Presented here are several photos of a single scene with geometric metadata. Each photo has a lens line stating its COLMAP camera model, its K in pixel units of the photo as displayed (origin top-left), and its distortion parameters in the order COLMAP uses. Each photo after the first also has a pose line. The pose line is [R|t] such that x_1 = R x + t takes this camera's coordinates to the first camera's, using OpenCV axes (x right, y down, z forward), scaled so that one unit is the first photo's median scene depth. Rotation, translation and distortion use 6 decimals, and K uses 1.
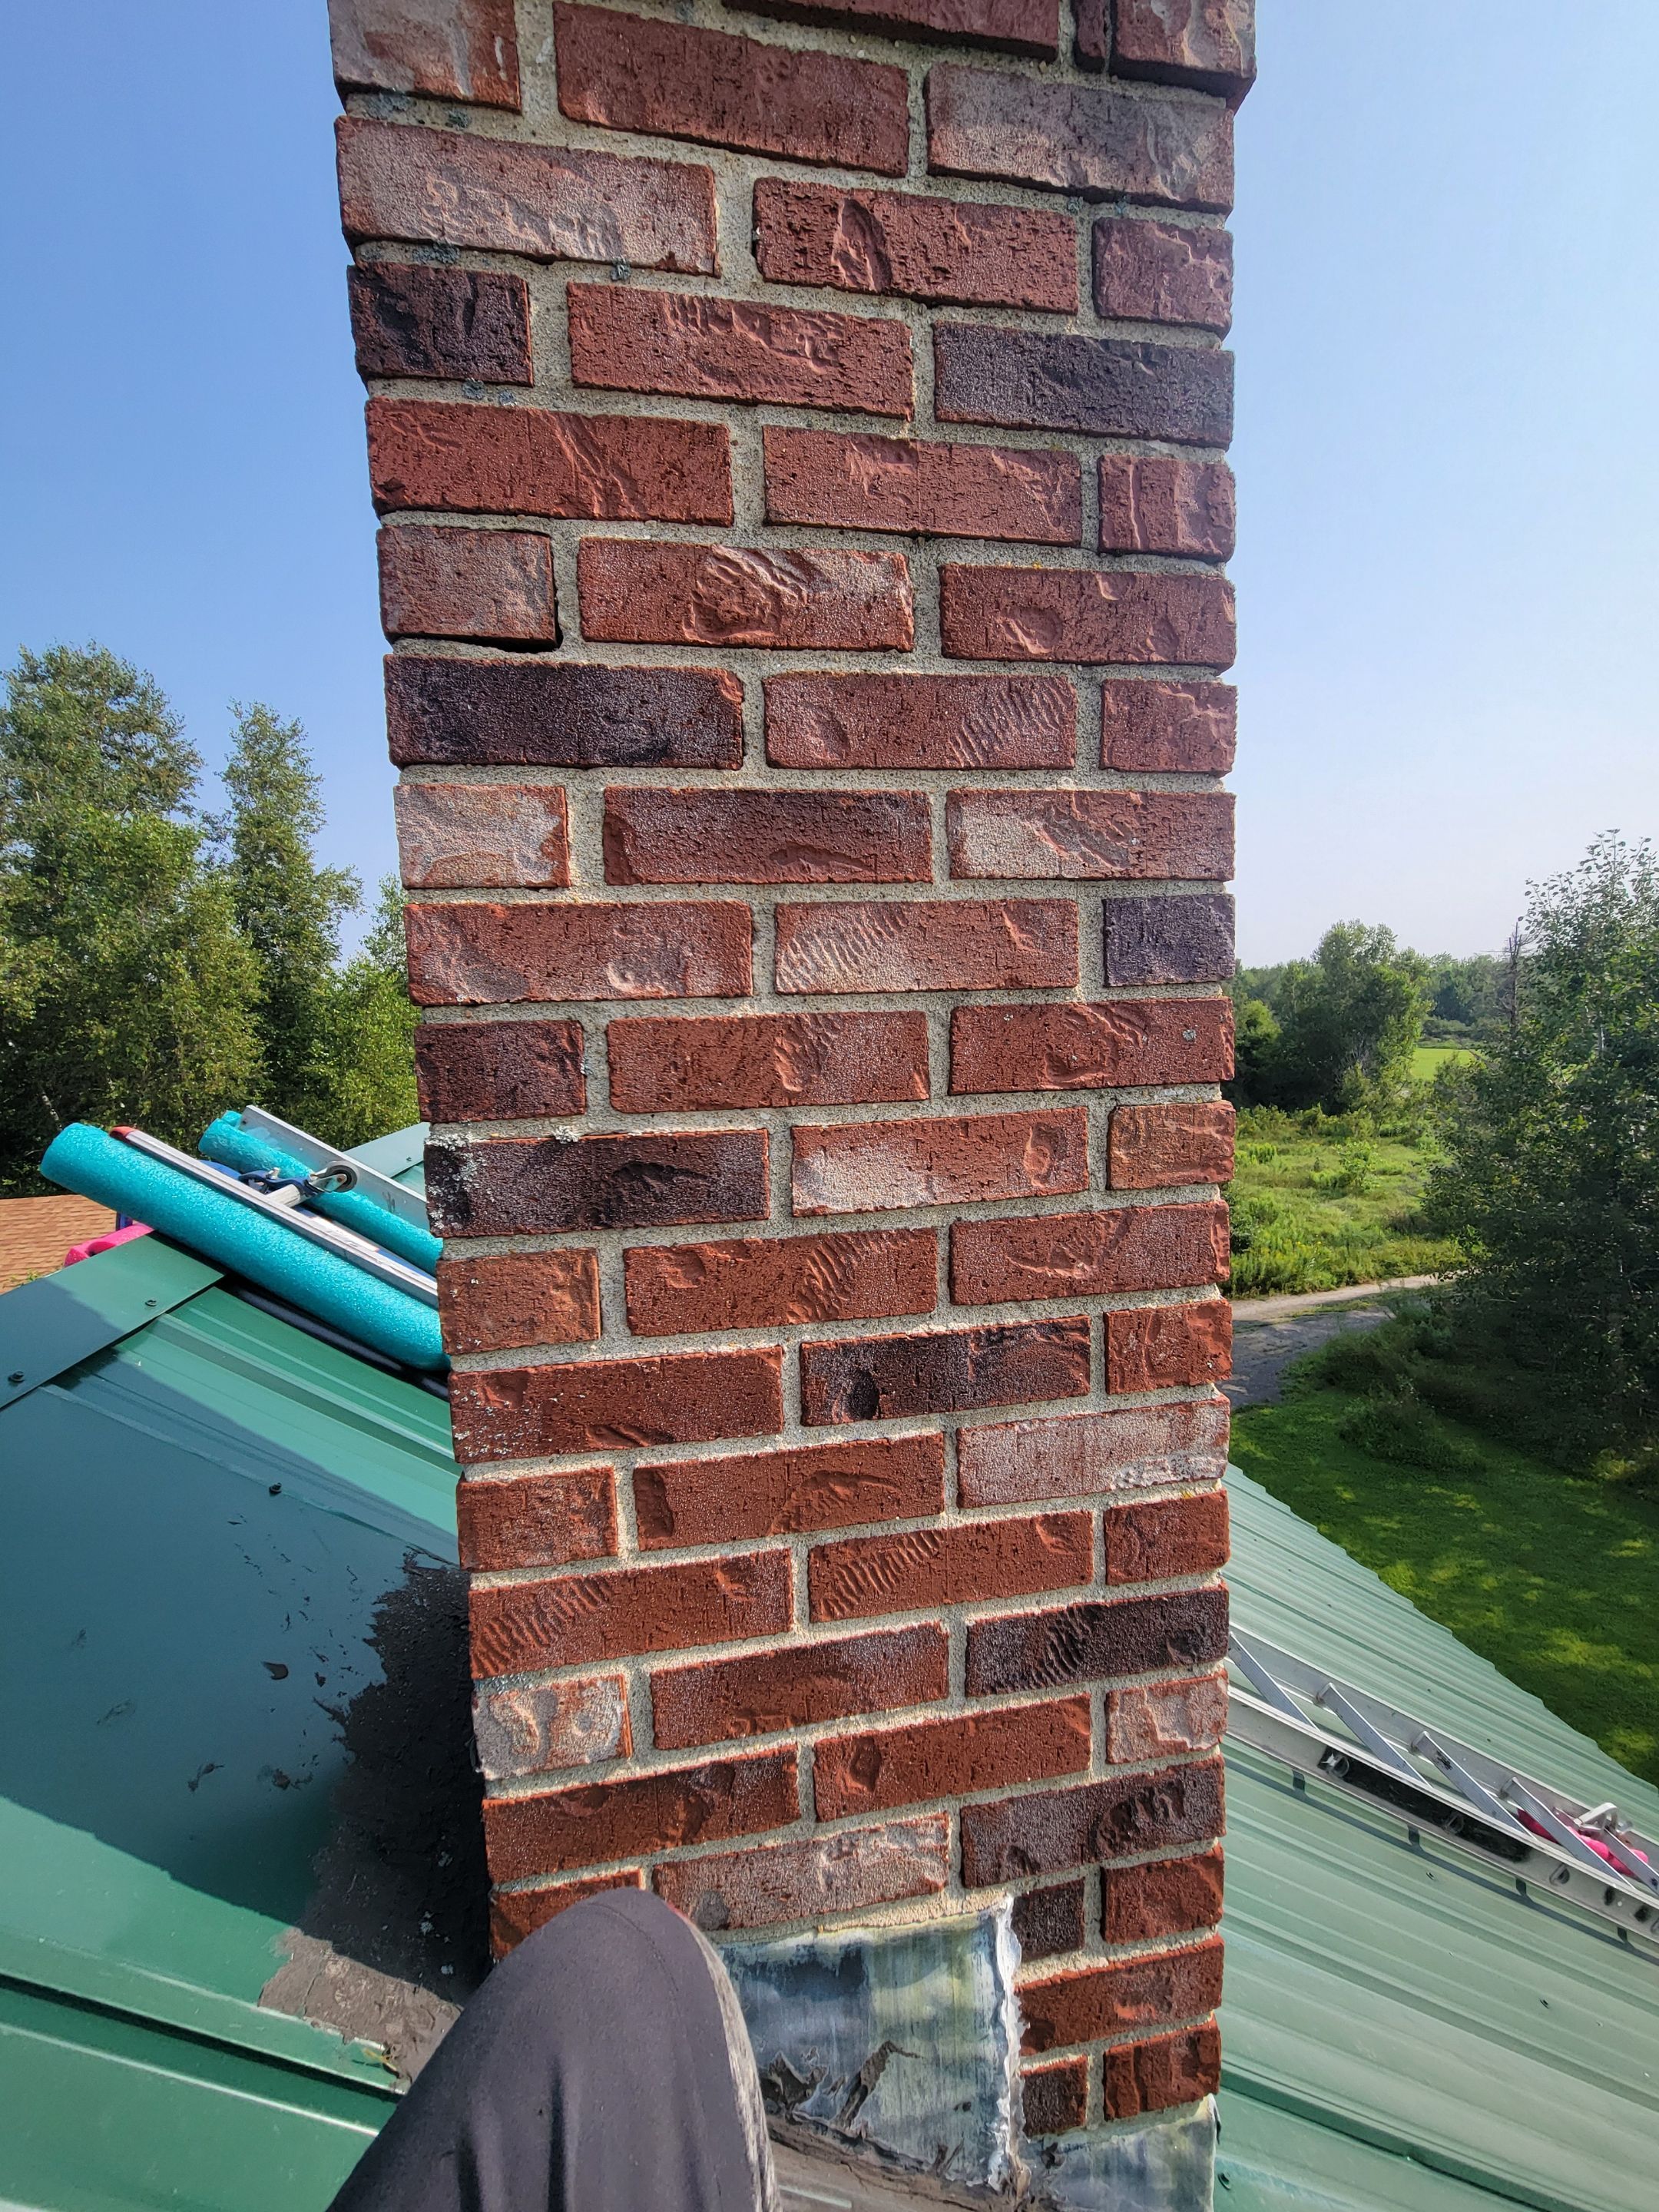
lens RADIAL K [[916.0, 0, 832.0], [0, 916.0, 1095.6], [0, 0, 1]] dist [-0.000207, -0.000792]
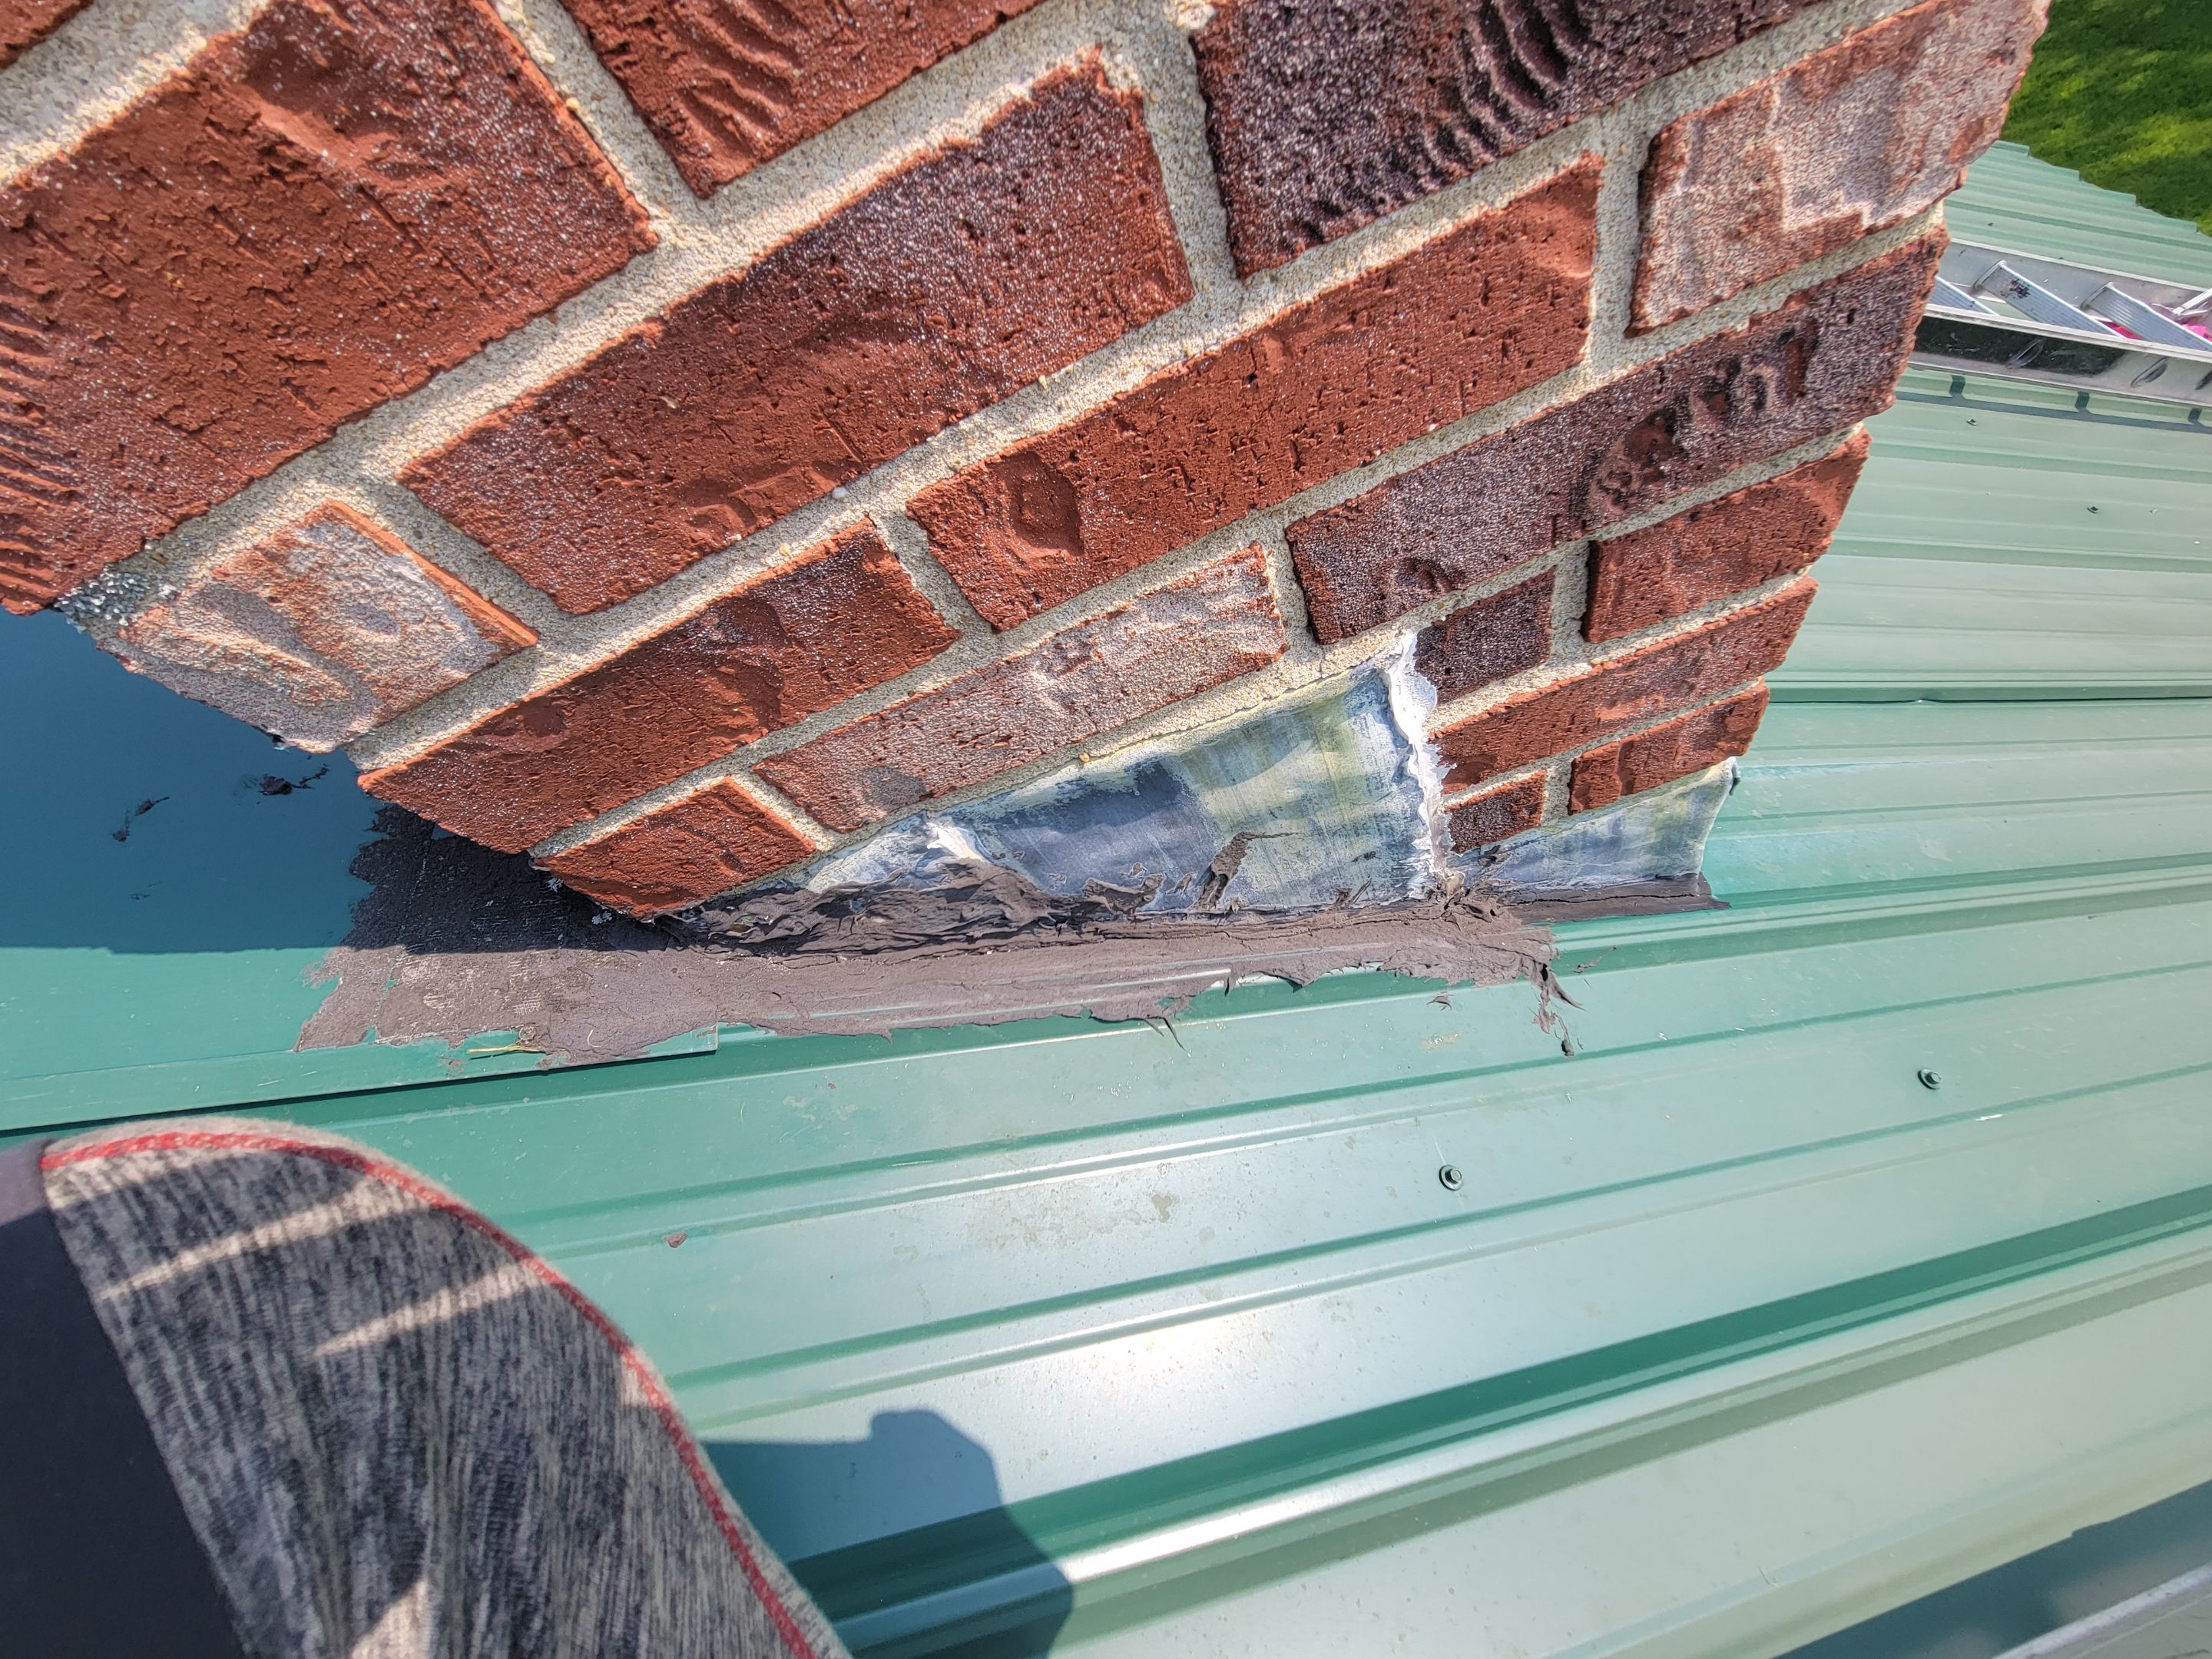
lens RADIAL K [[916.0, 0, 1099.7], [0, 916.0, 834.9], [0, 0, 1]] dist [-0.000207, -0.000792]
pose [[0.943796, -0.200288, -0.262933, 0.146632], [0.330479, 0.557945, 0.761237, 0.488512], [-0.005764, -0.805346, 0.592777, 0.608964]]
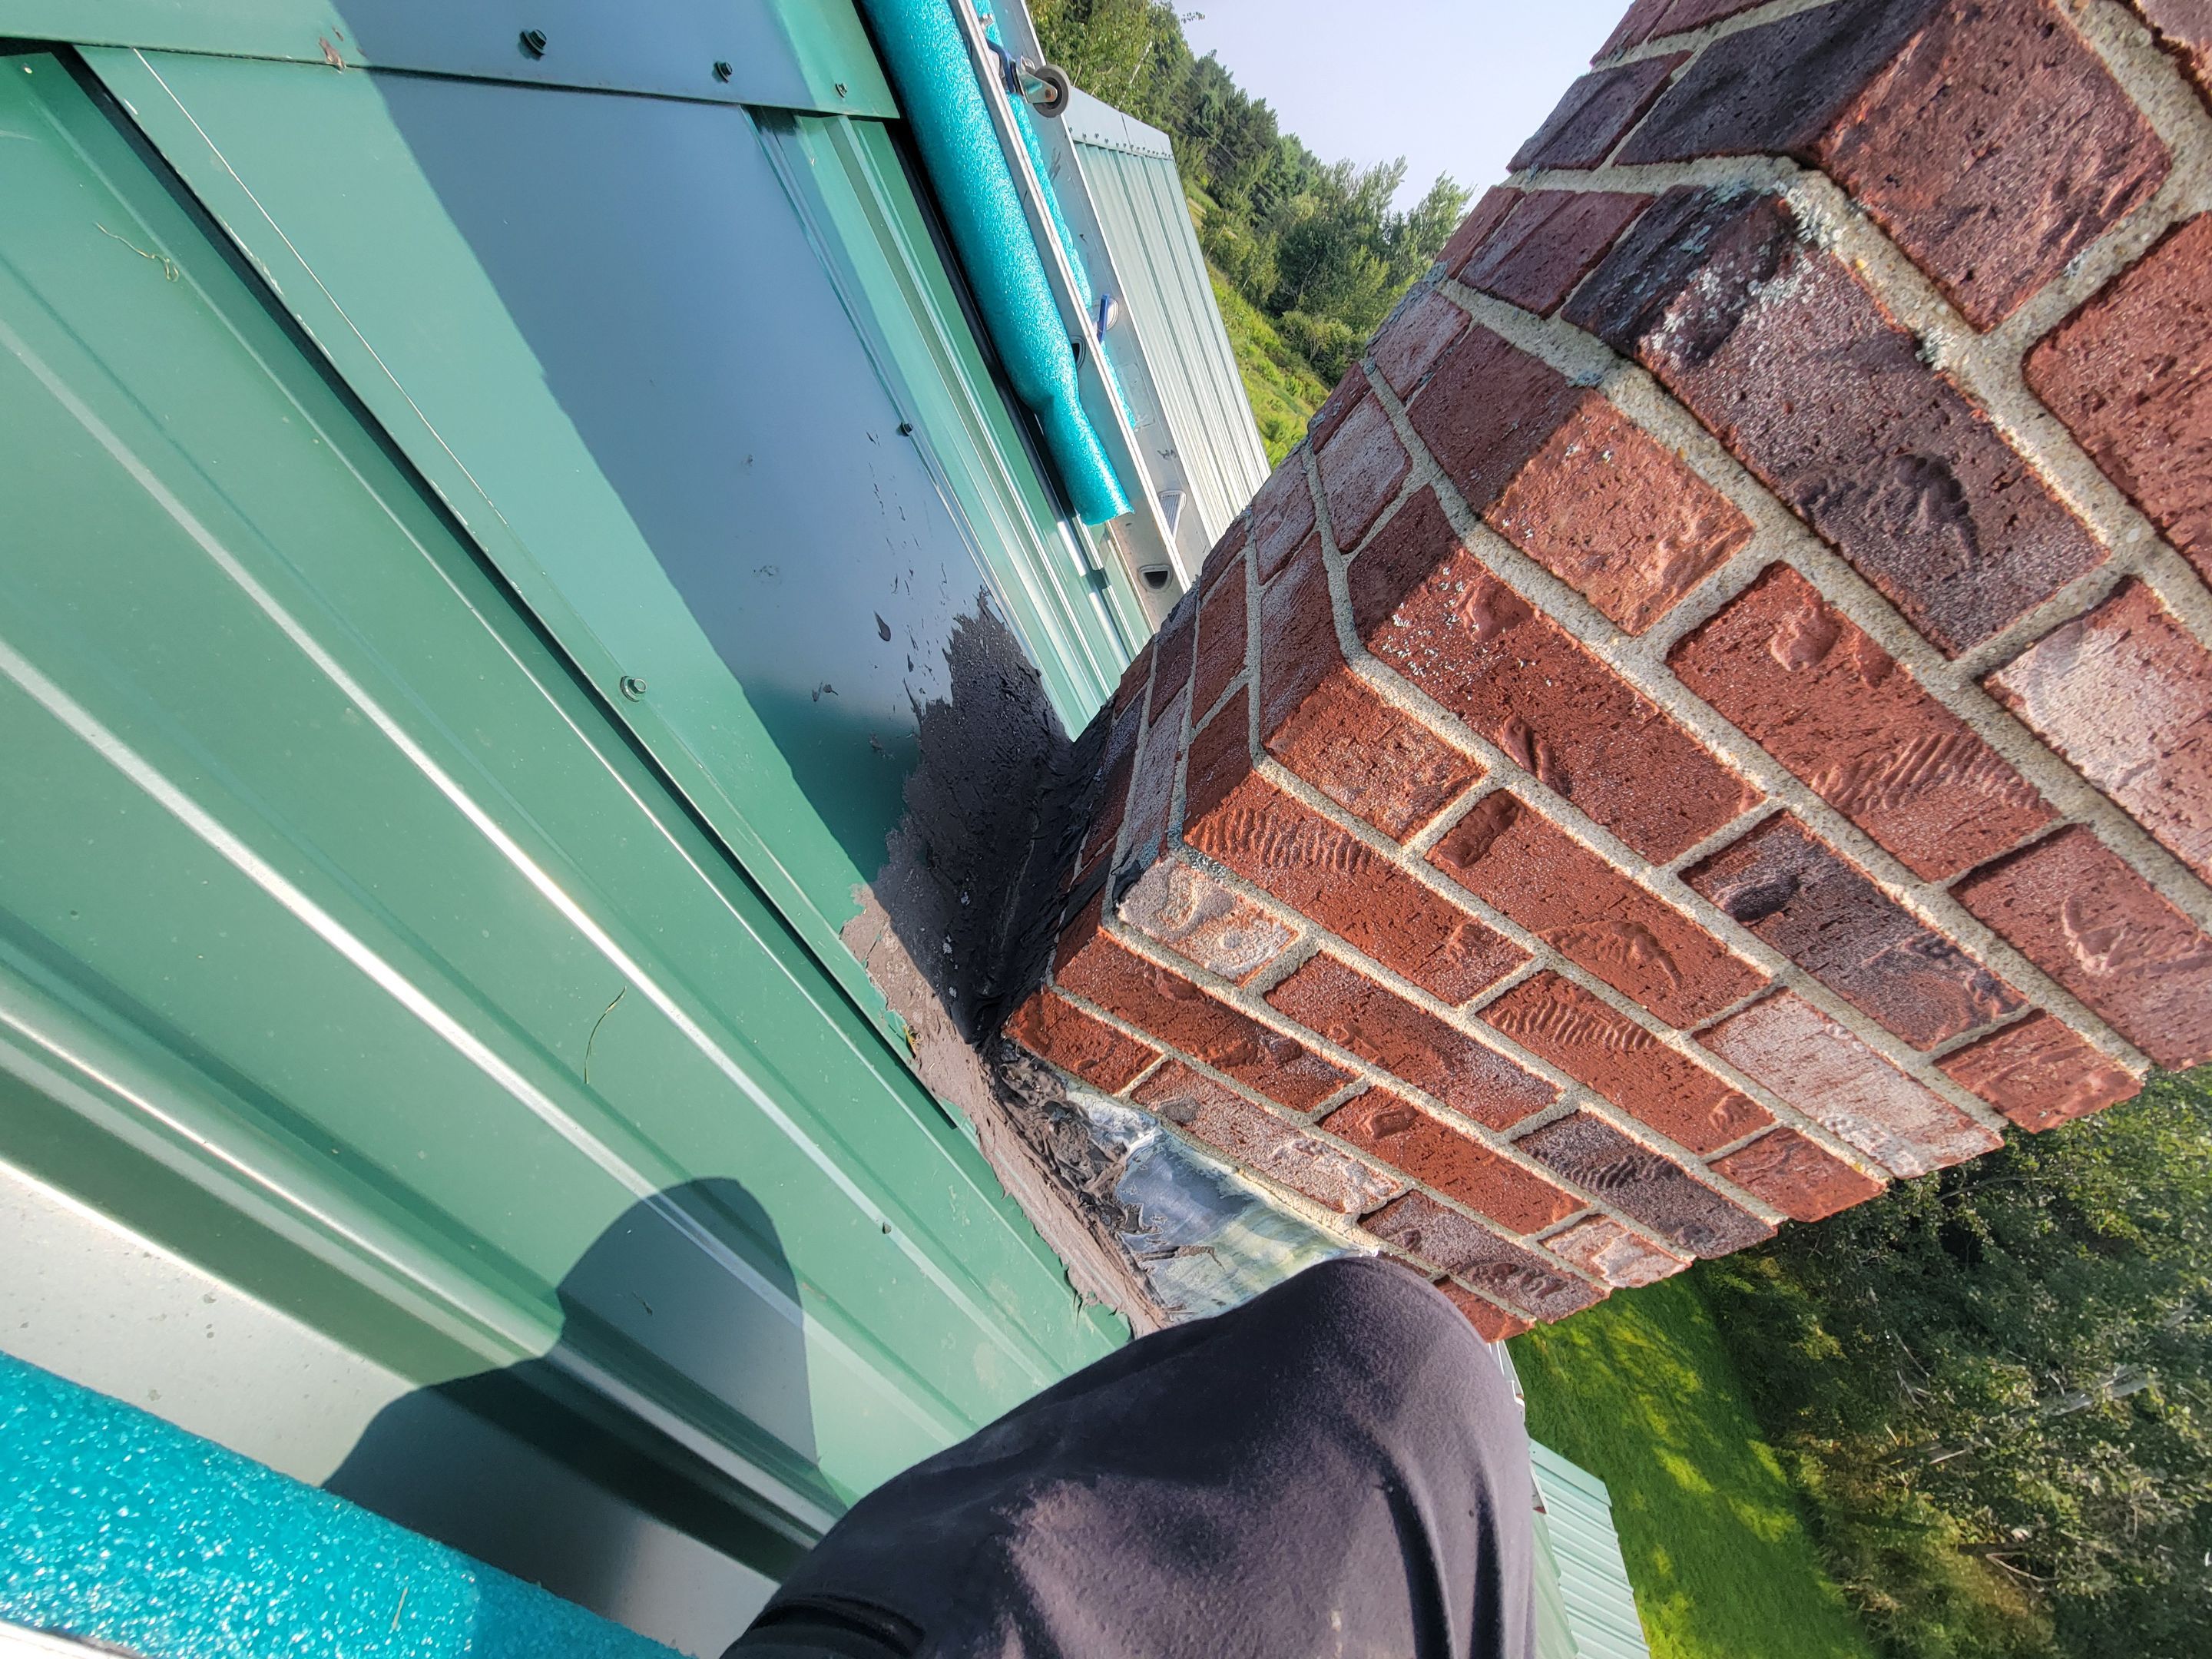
lens RADIAL K [[916.0, 0, 1126.3], [0, 916.0, 843.8], [0, 0, 1]] dist [-0.000207, -0.000792]
pose [[0.775592, 0.618974, 0.123805, -0.488829], [-0.593319, 0.647897, 0.477704, 0.236393], [0.215474, -0.443959, 0.869753, 0.217181]]
